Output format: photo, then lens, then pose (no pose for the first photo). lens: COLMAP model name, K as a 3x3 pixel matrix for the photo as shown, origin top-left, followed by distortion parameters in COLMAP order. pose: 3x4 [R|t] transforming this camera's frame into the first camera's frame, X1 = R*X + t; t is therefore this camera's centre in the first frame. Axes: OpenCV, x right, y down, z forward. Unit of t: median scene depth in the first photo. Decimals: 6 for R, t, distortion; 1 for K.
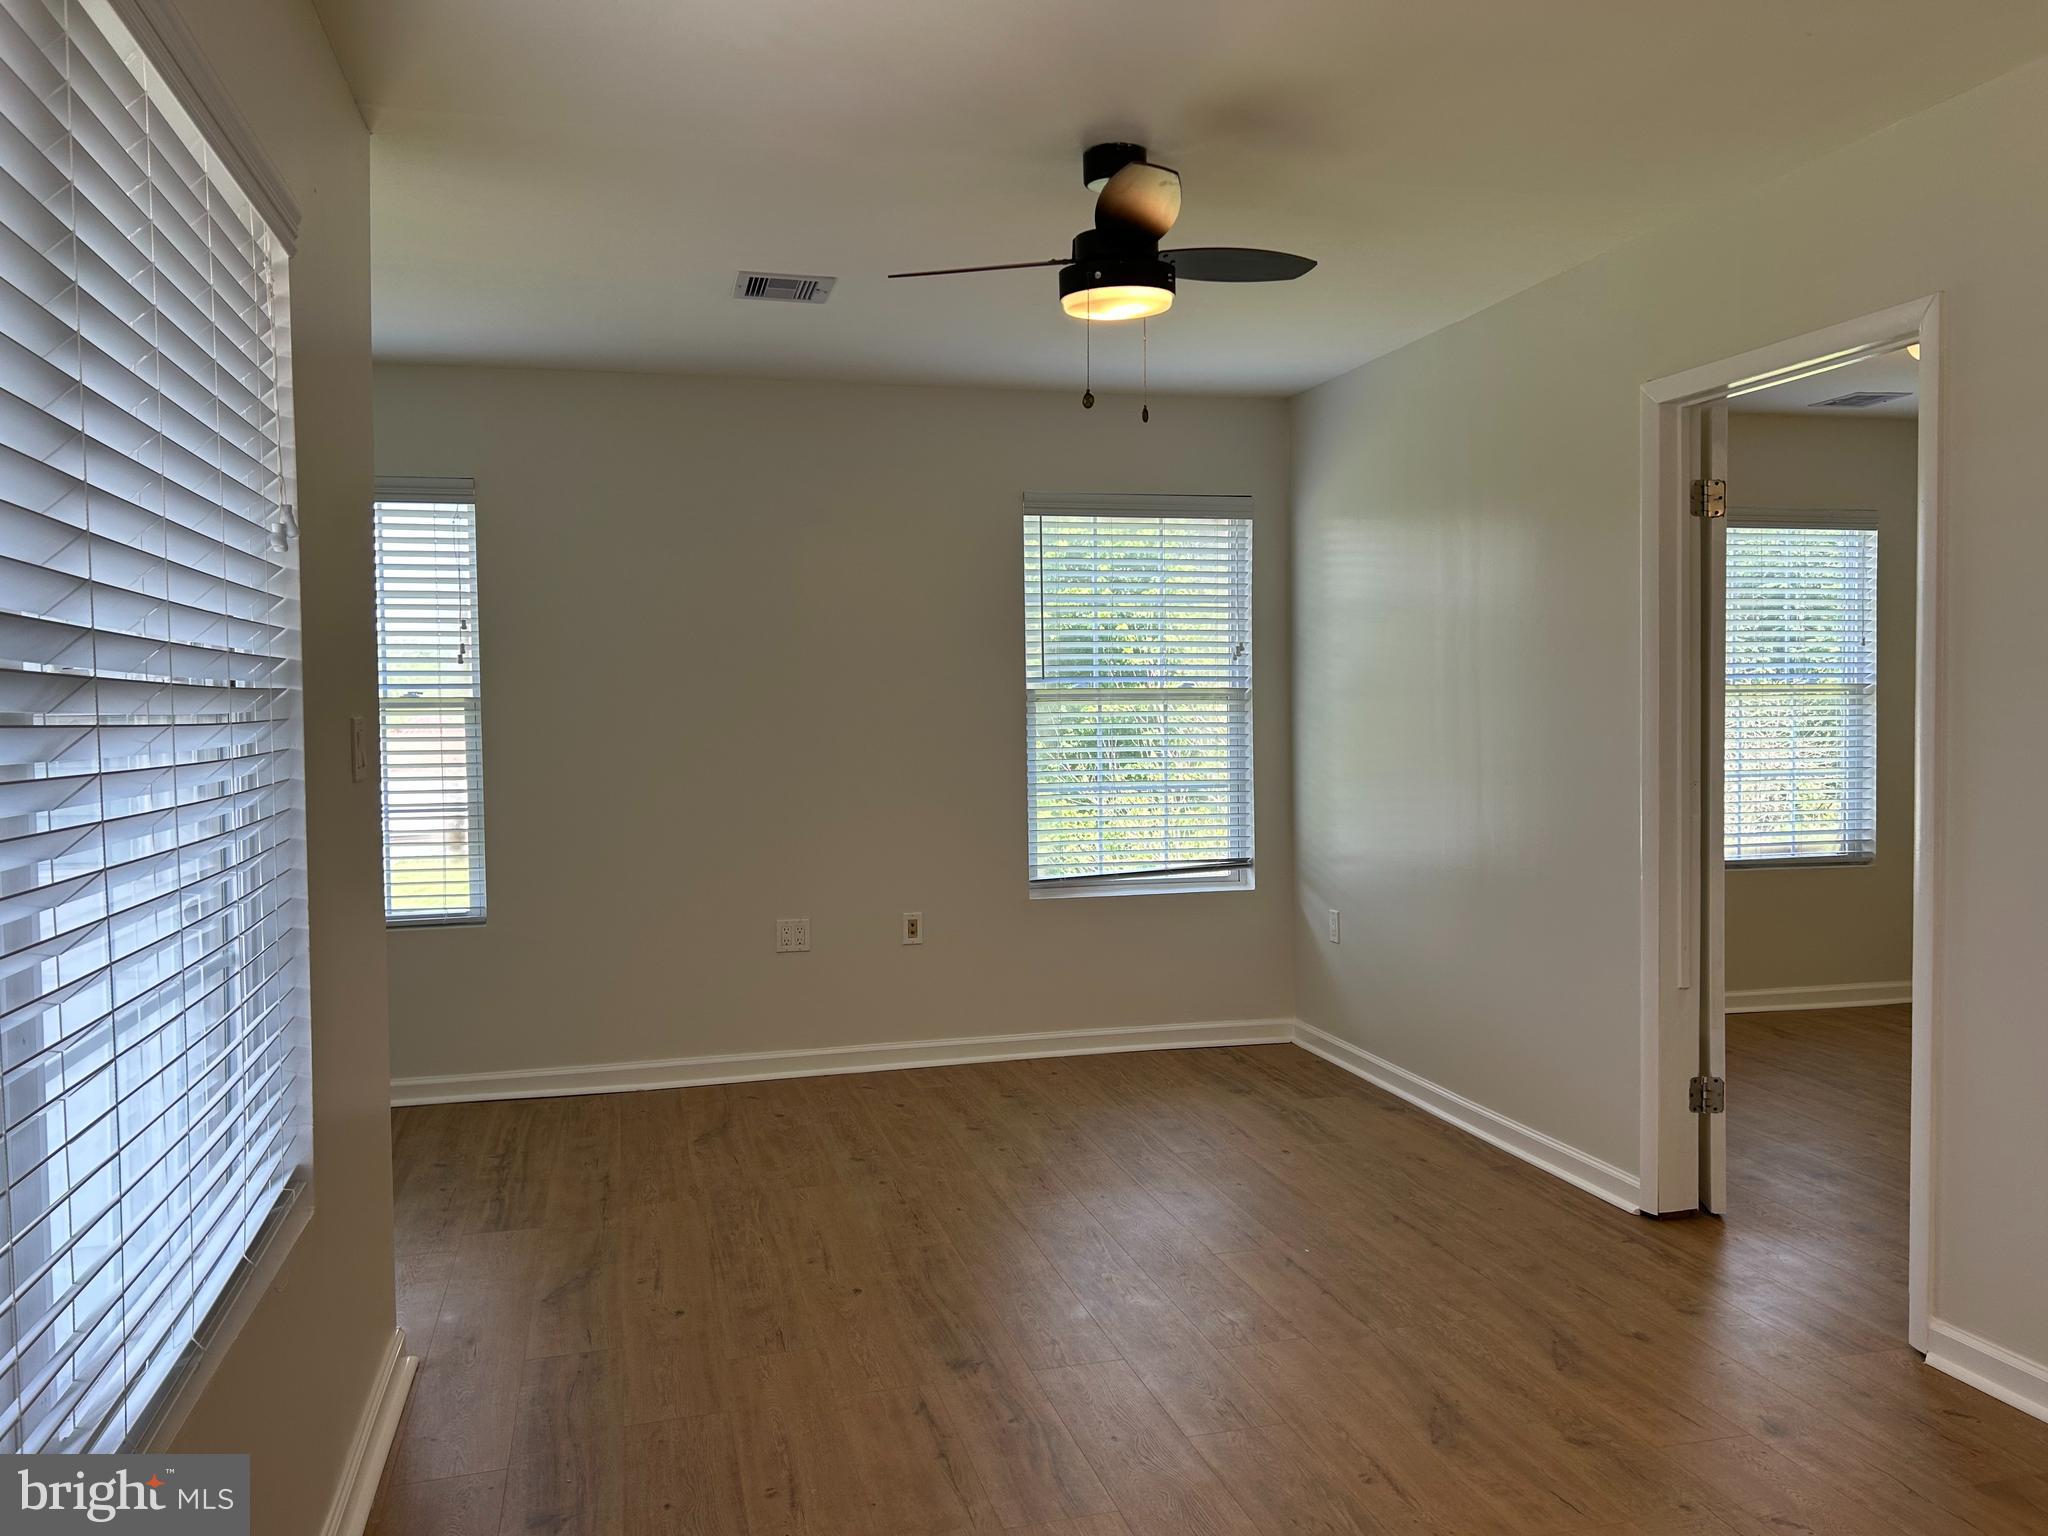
lens RADIAL K [[1538.5, 0, 1025.4], [0, 1538.5, 760.6], [0, 0, 1]] dist [0.072658, -0.083346]
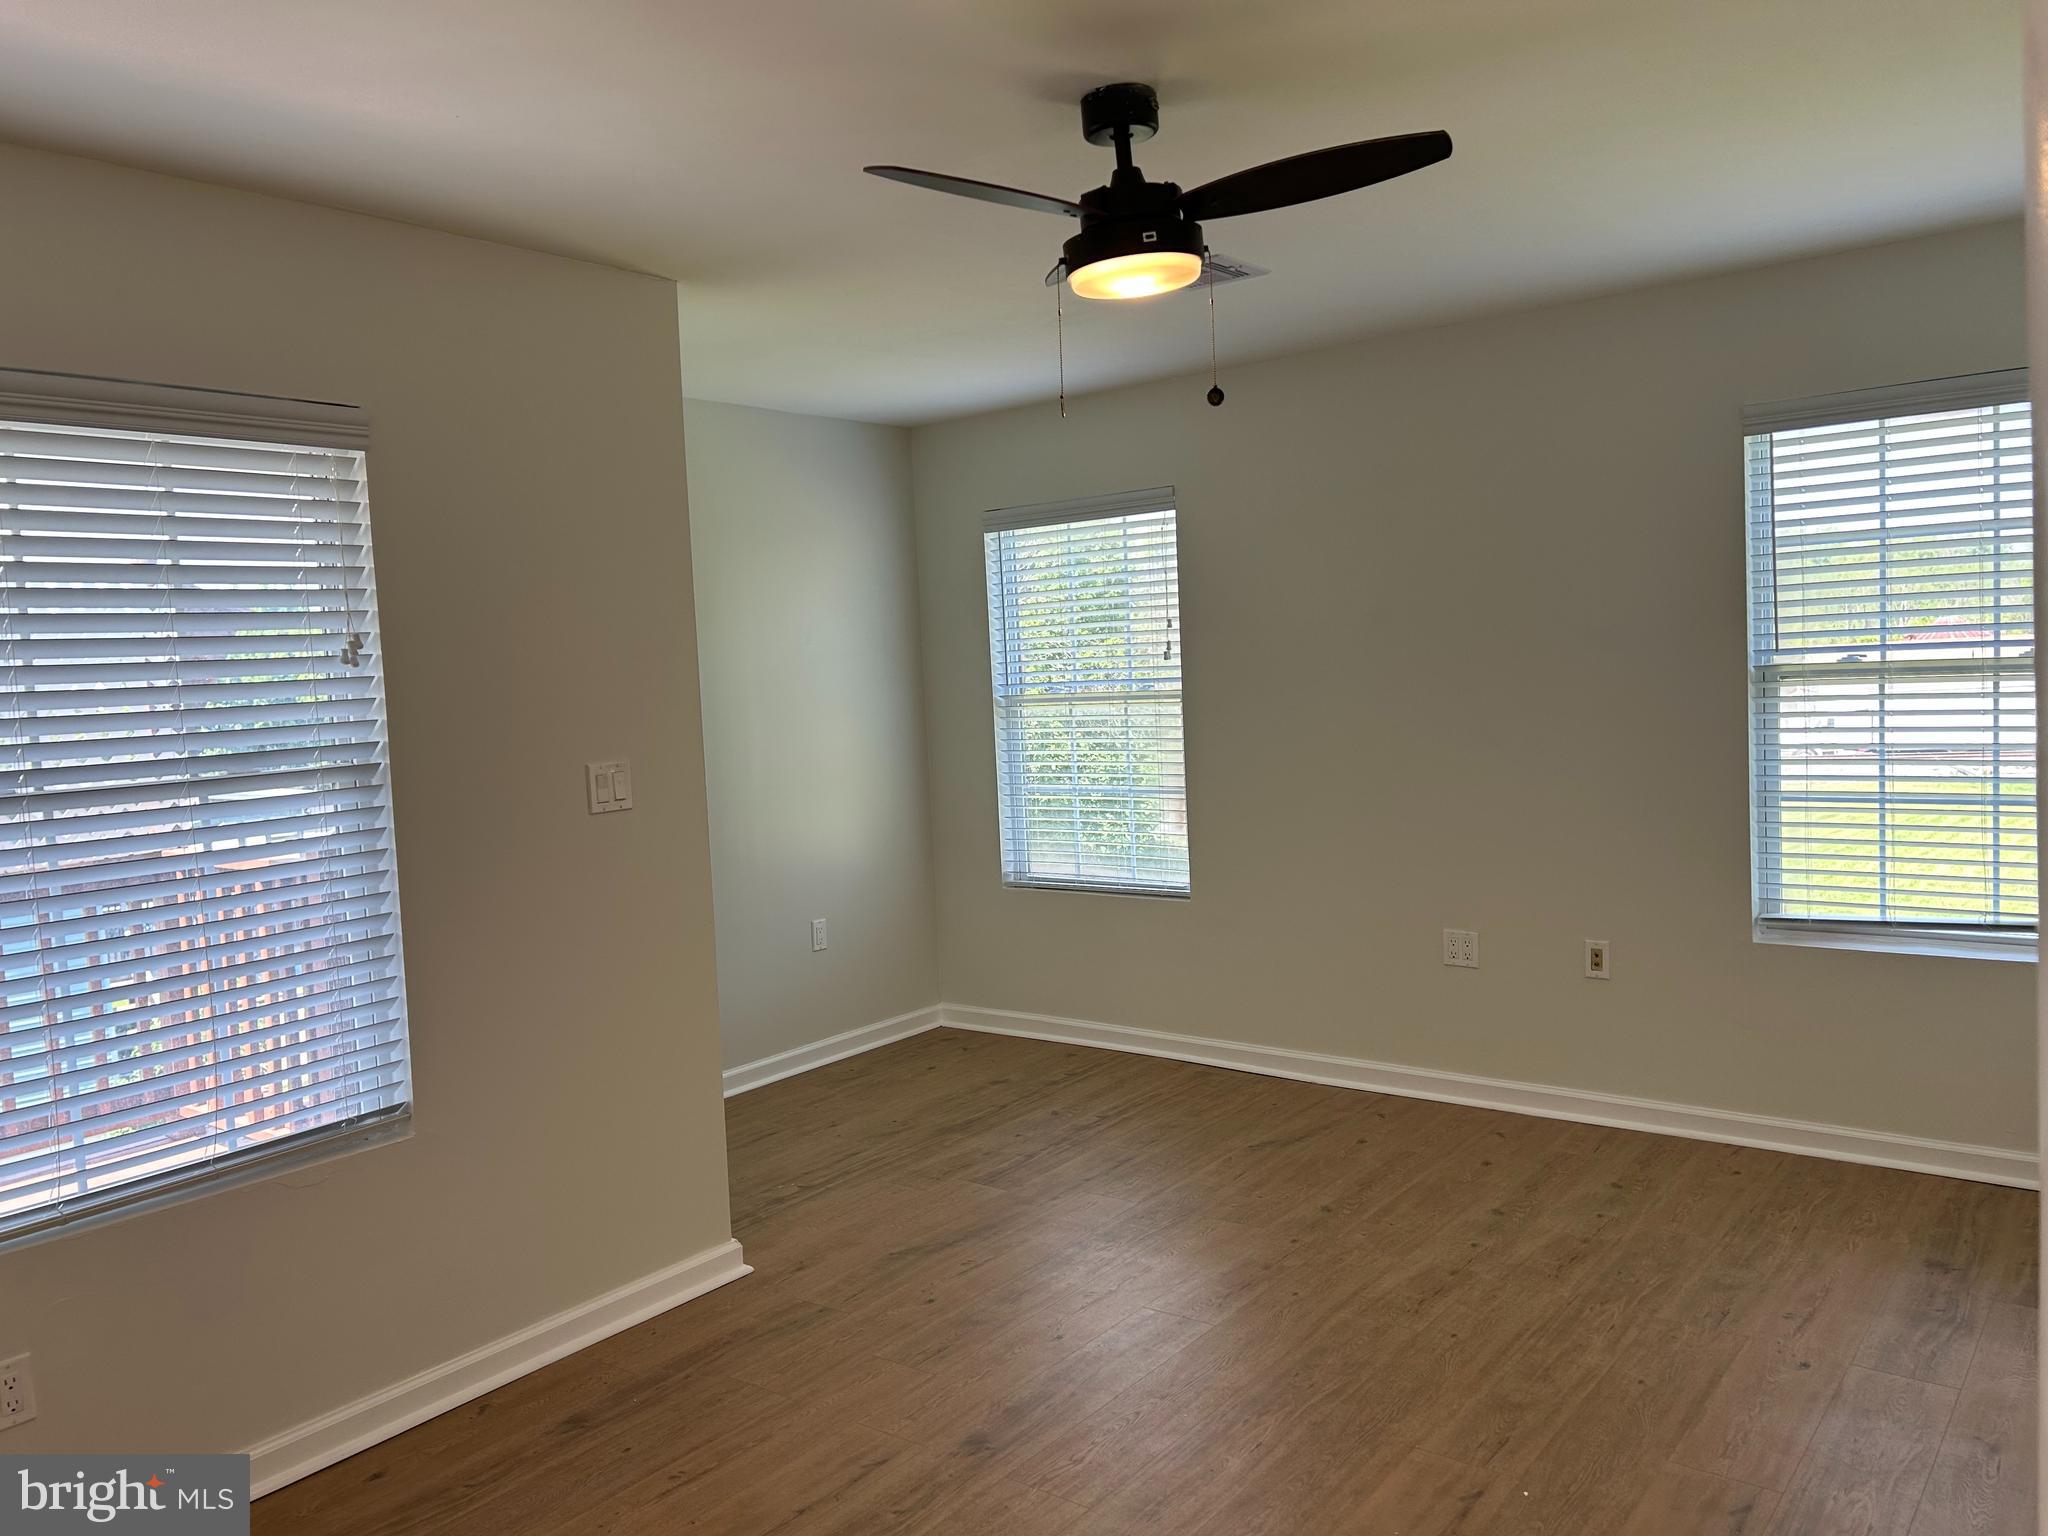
lens RADIAL K [[1538.5, 0, 1030.2], [0, 1538.5, 766.6], [0, 0, 1]] dist [0.072658, -0.083346]
pose [[0.593632, 0.037258, -0.803874, 0.446339], [0.014485, 0.998271, 0.056965, -0.050537], [0.804606, -0.045460, 0.592066, 0.283845]]
